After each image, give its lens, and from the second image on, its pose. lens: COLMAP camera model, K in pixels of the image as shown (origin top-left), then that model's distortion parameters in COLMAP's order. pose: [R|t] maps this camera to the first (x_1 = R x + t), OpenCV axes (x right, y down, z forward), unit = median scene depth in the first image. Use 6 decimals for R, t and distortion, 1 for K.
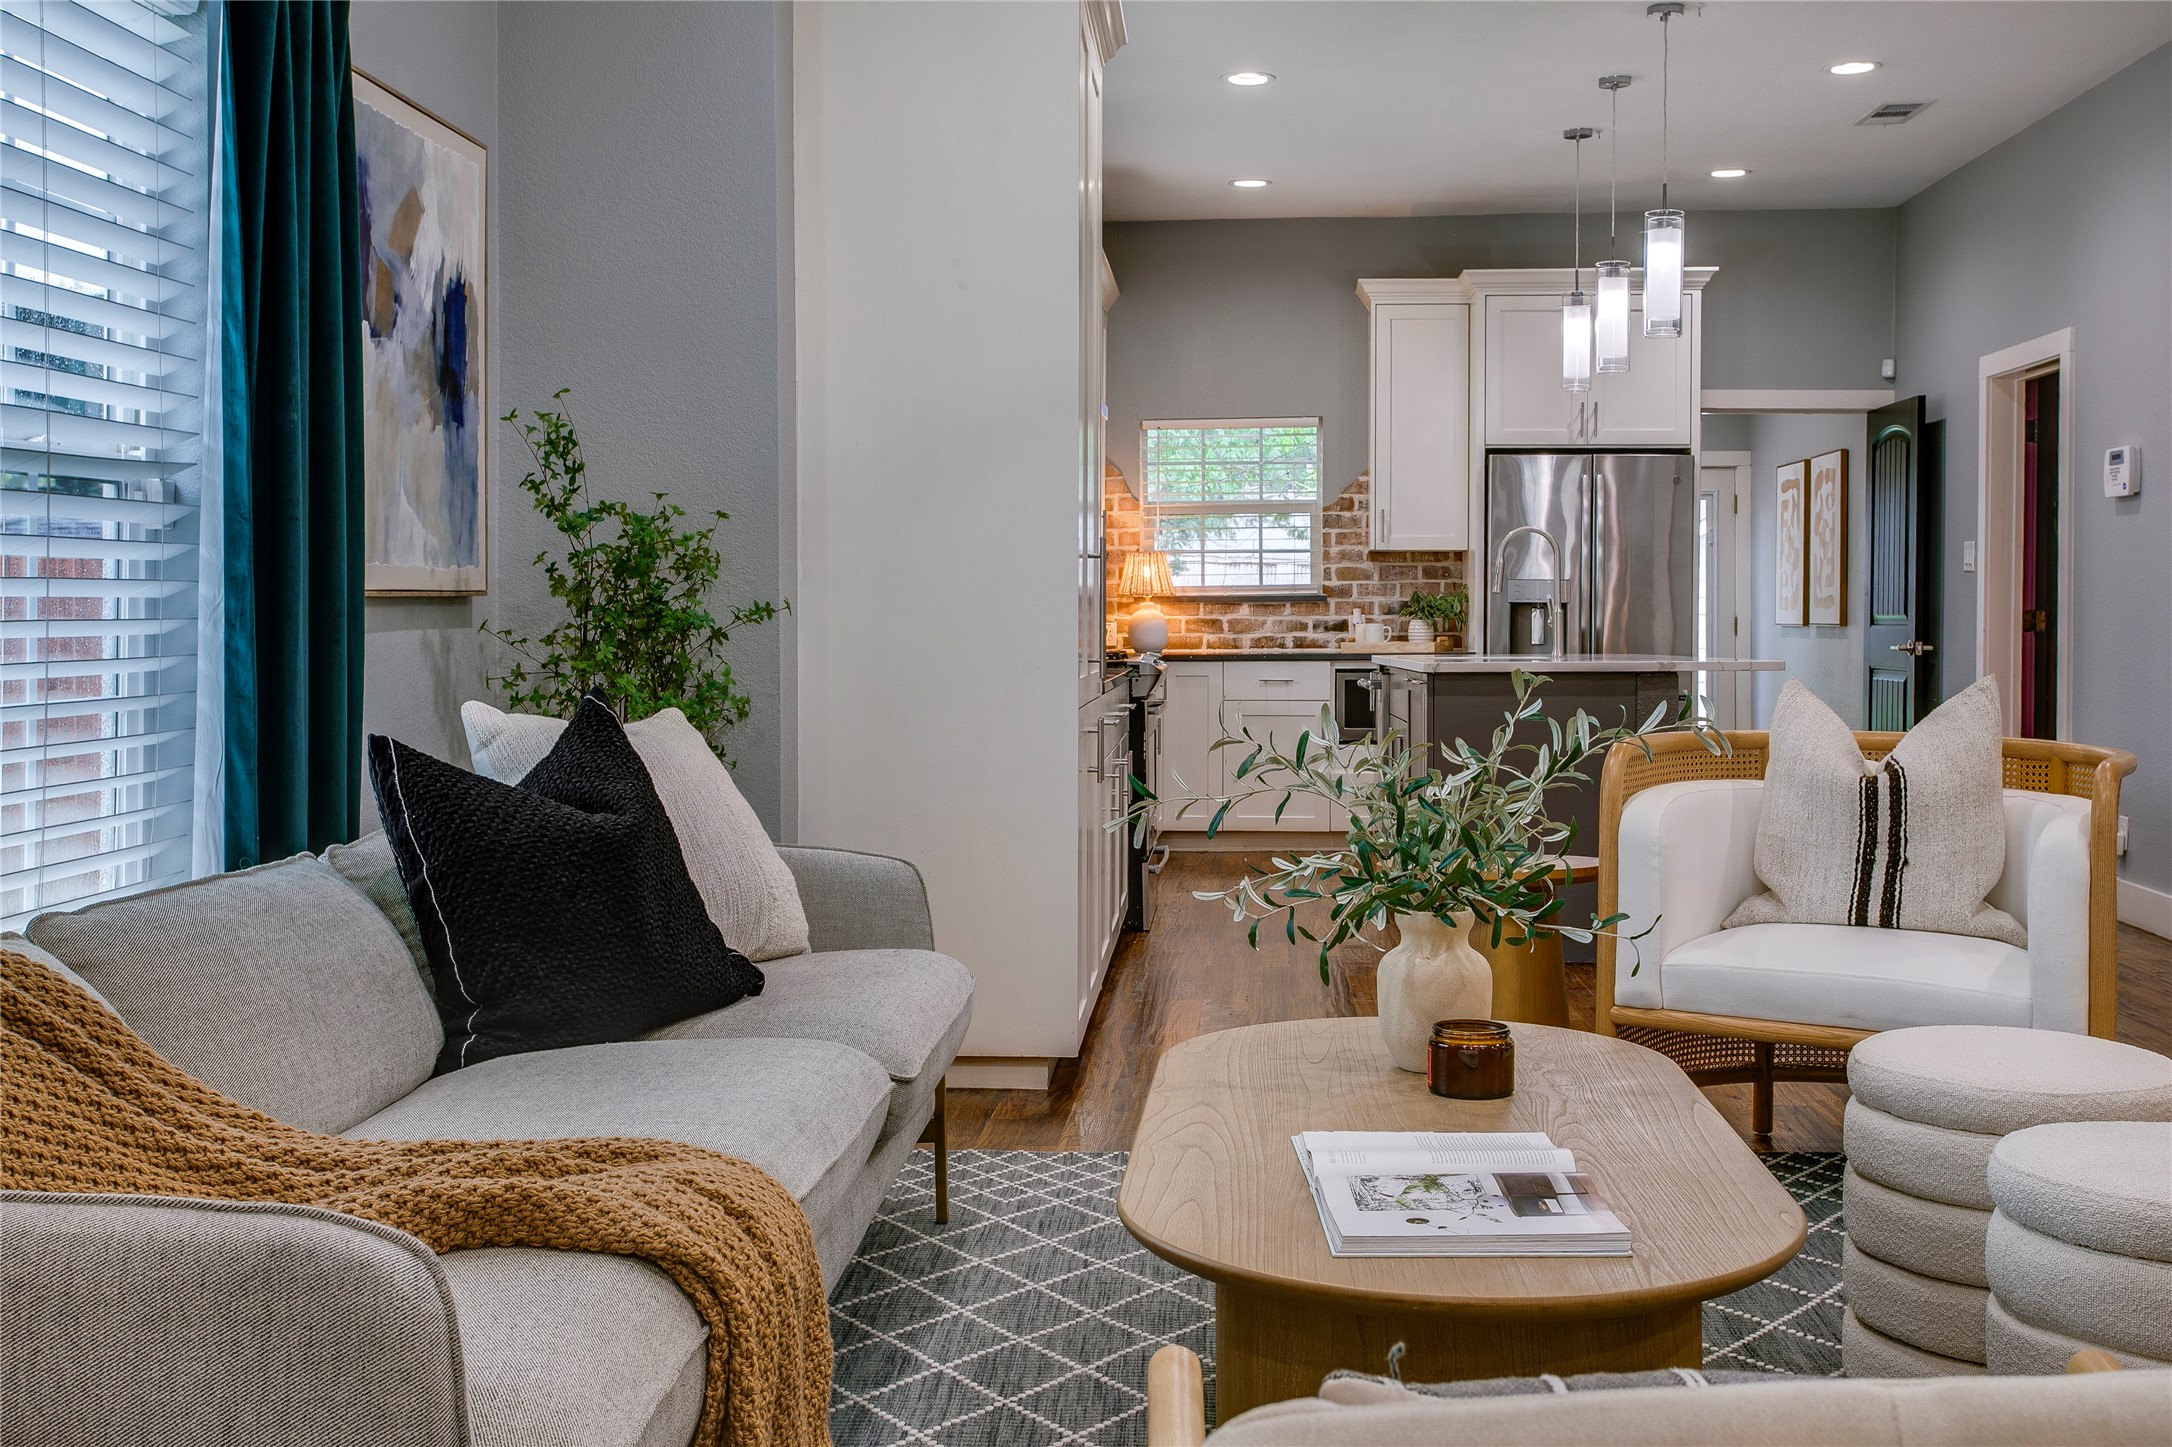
lens RADIAL K [[2244.1, 0, 1107.7], [0, 2244.1, 626.5], [0, 0, 1]] dist [0.001839, 0.043915]
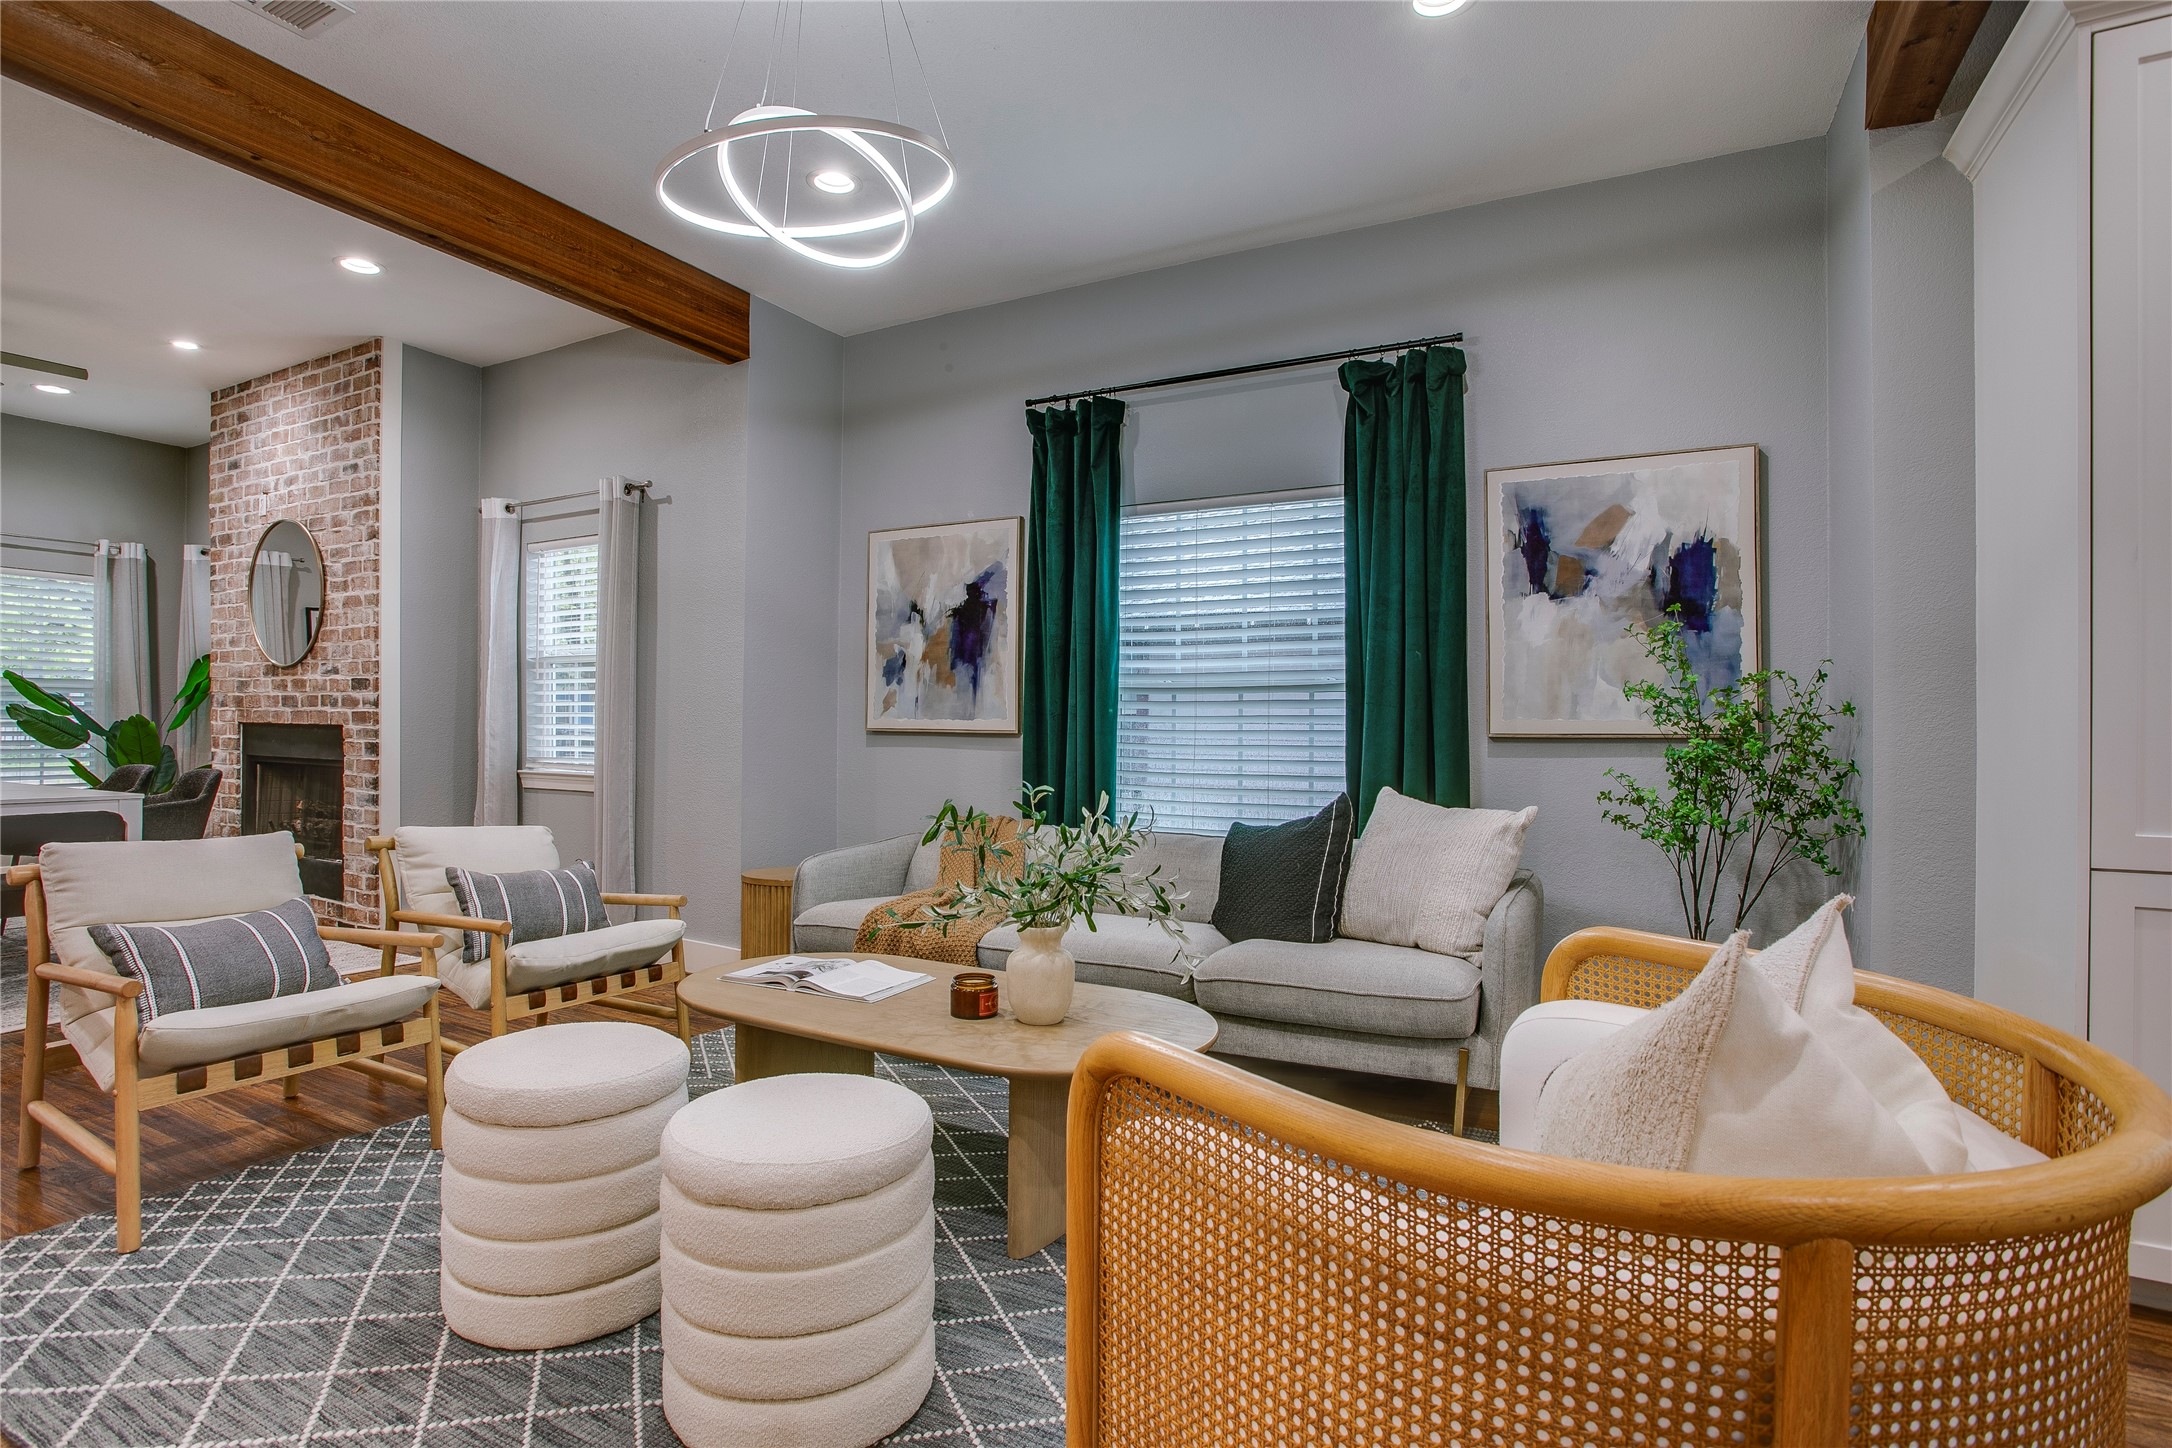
lens RADIAL K [[1064.9, 0, 1080.9], [0, 1064.9, 721.5], [0, 0, 1]] dist [-0.073737, 0.031445]
pose [[-0.415553, -0.011800, -0.909492, 0.248574], [-0.014901, 0.999870, -0.006164, -0.006295], [0.909447, 0.010991, -0.415675, 0.397065]]
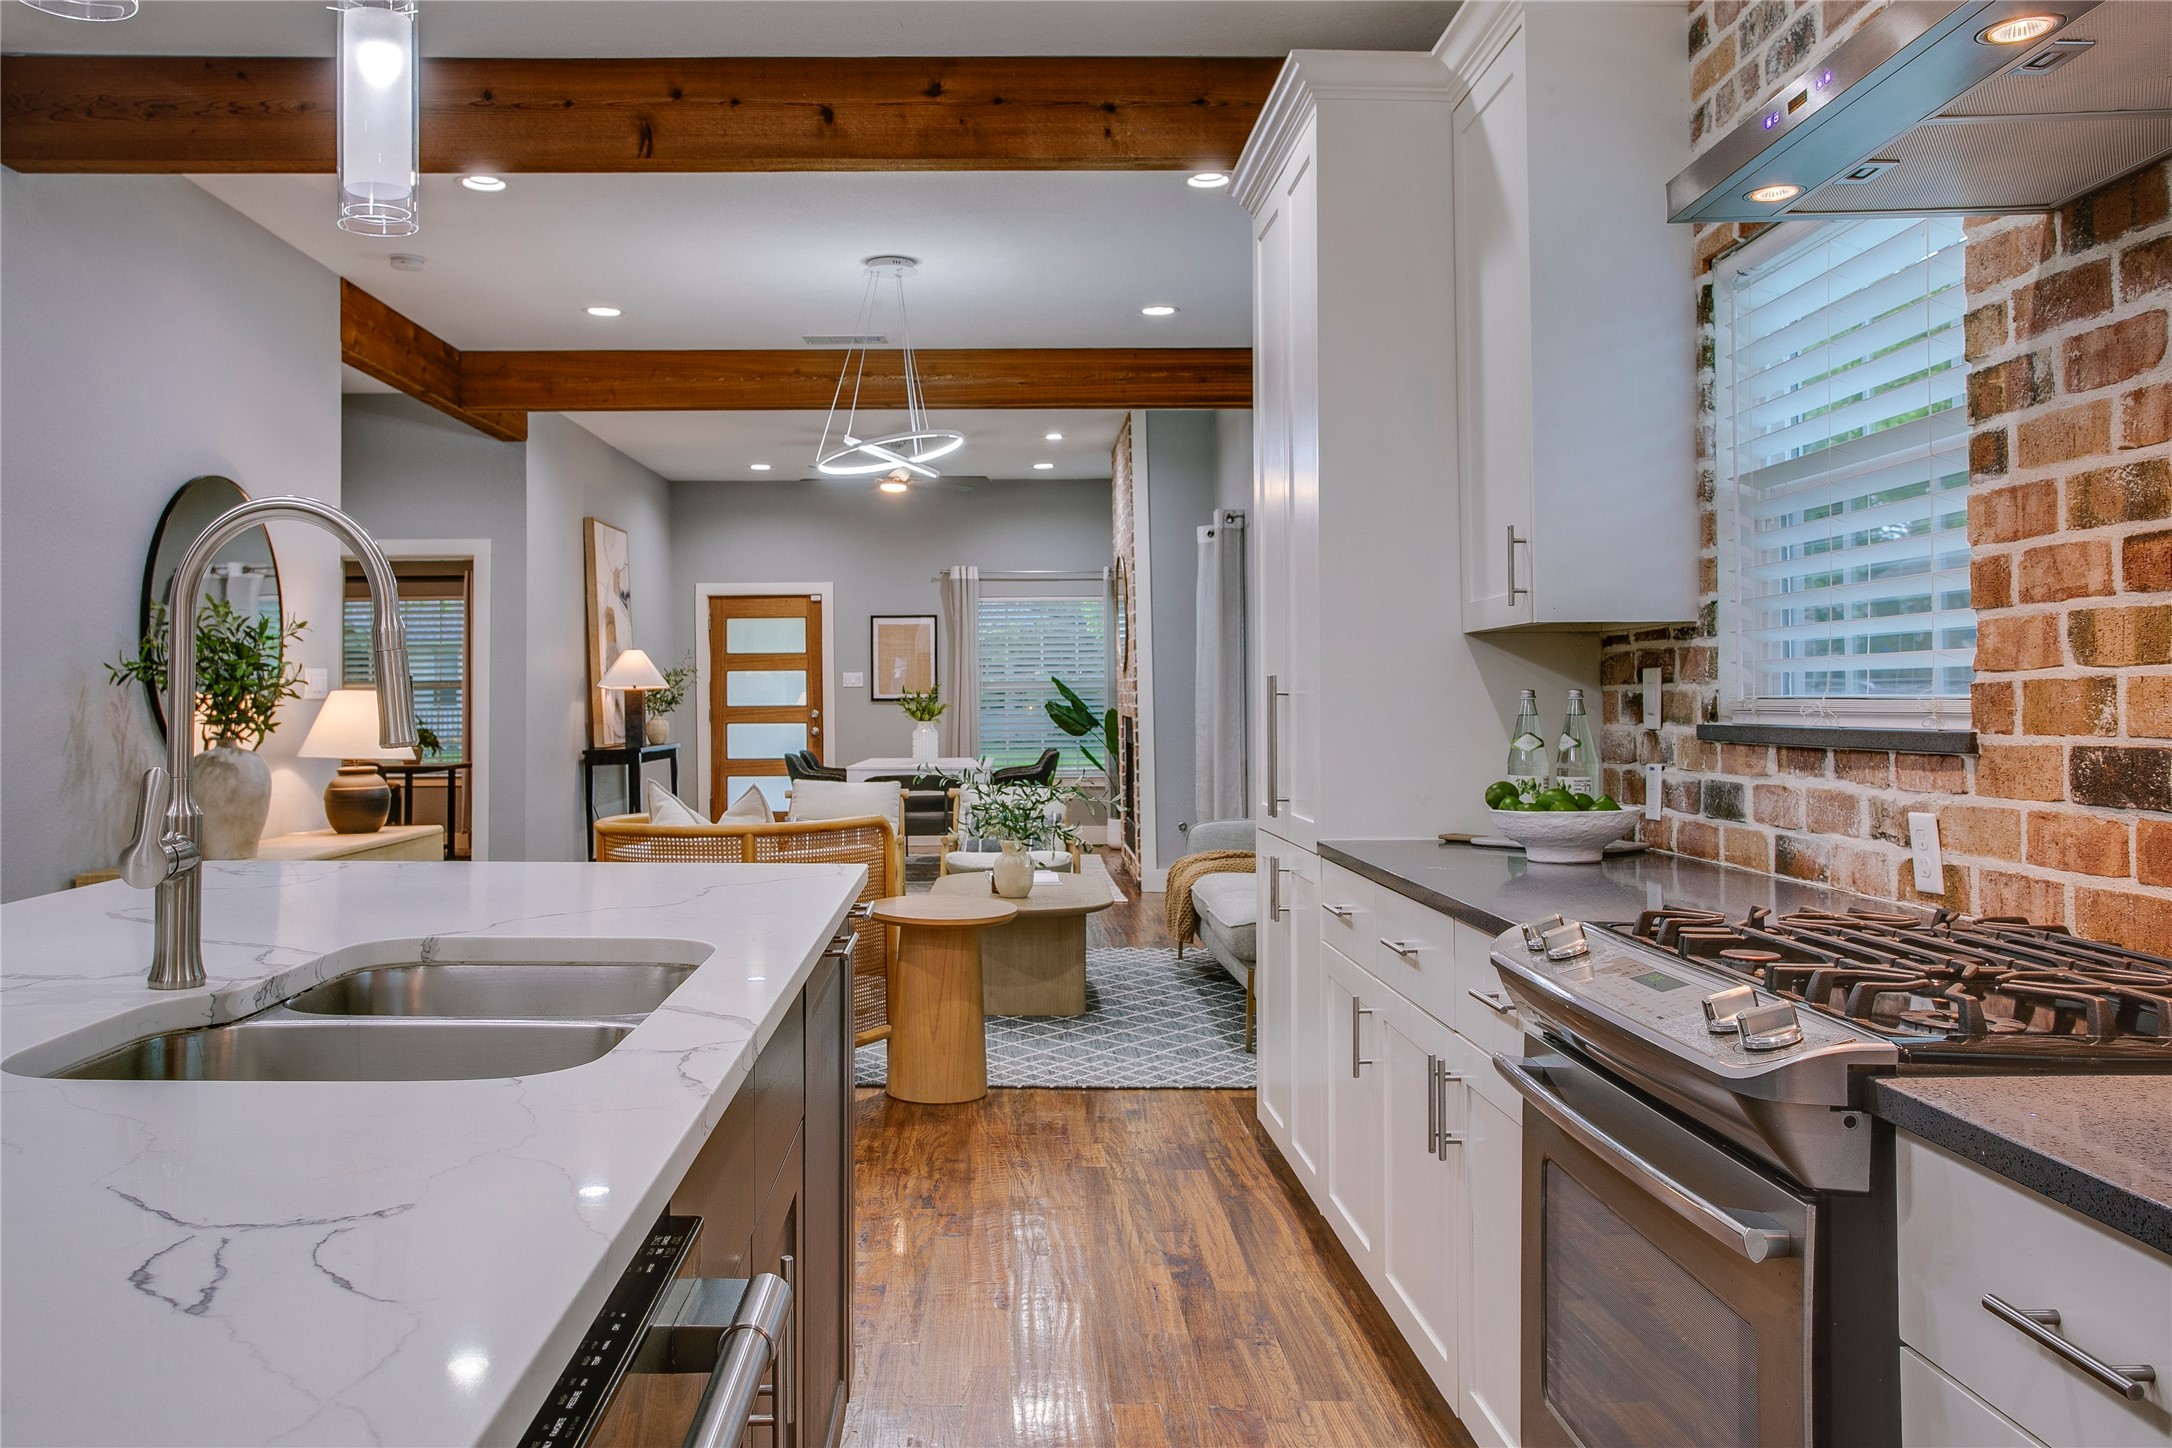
lens RADIAL K [[1773.9, 0, 1042.5], [0, 1773.9, 659.7], [0, 0, 1]] dist [-0.039224, 0.084300]
pose [[-0.996088, -0.001744, -0.088353, 0.089693], [-0.000011, 0.999808, -0.019611, -0.016508], [0.088370, -0.019533, -0.995896, 0.945024]]
